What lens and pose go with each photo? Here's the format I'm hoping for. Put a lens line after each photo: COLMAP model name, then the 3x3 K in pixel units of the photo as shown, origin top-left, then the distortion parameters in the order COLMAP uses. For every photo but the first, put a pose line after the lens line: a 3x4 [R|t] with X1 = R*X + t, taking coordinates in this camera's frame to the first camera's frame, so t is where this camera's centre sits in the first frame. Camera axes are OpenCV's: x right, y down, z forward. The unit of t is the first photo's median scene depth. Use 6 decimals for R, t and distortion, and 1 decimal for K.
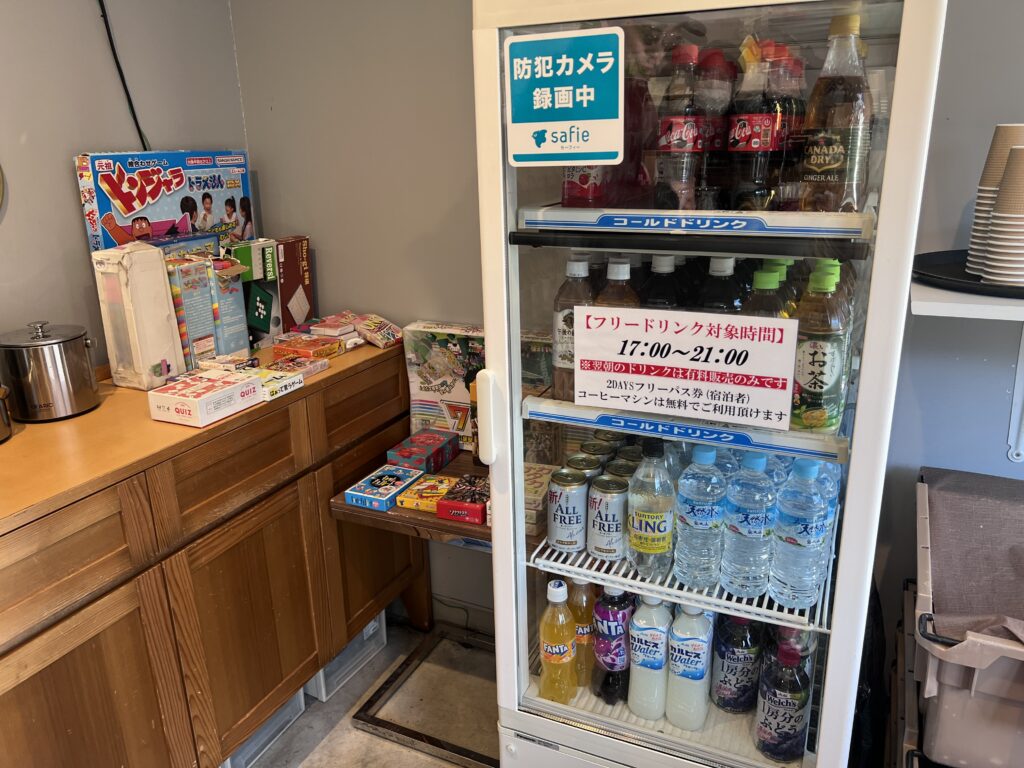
lens RADIAL K [[770.2, 0, 513.7], [0, 770.2, 384.1], [0, 0, 1]] dist [0.053299, -0.061821]
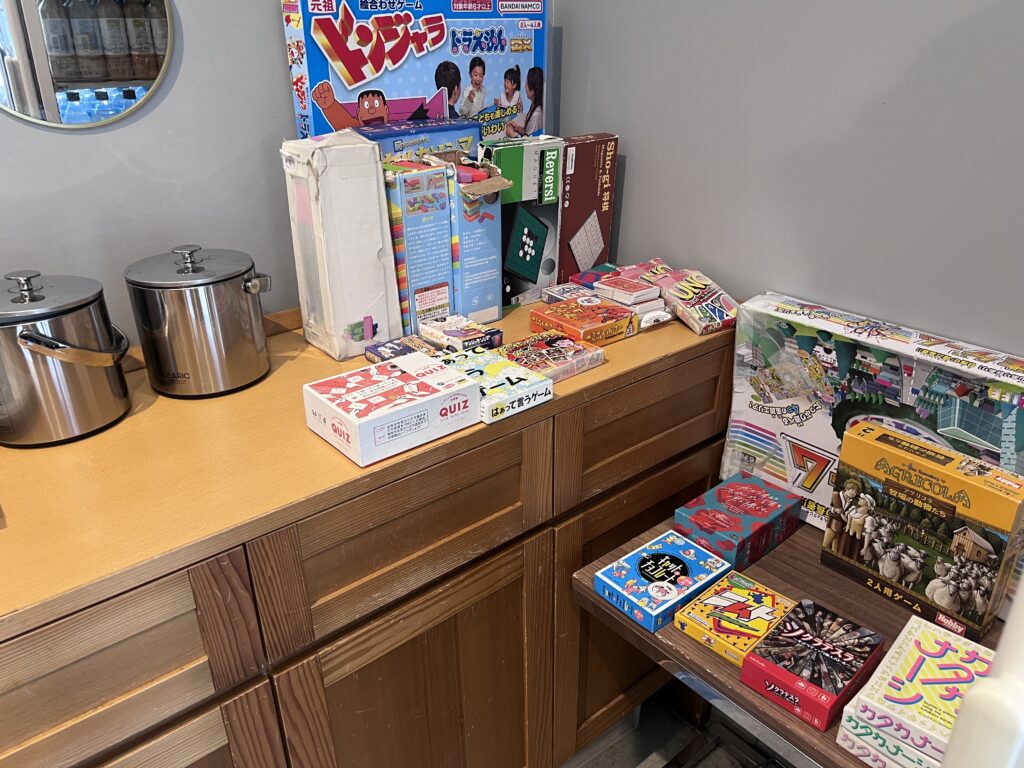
lens RADIAL K [[770.2, 0, 524.9], [0, 770.2, 402.1], [0, 0, 1]] dist [0.053299, -0.061821]
pose [[0.911959, 0.191560, -0.362816, -0.071143], [-0.135461, 0.975303, 0.174454, -0.090798], [0.387274, -0.109947, 0.915385, 0.423227]]
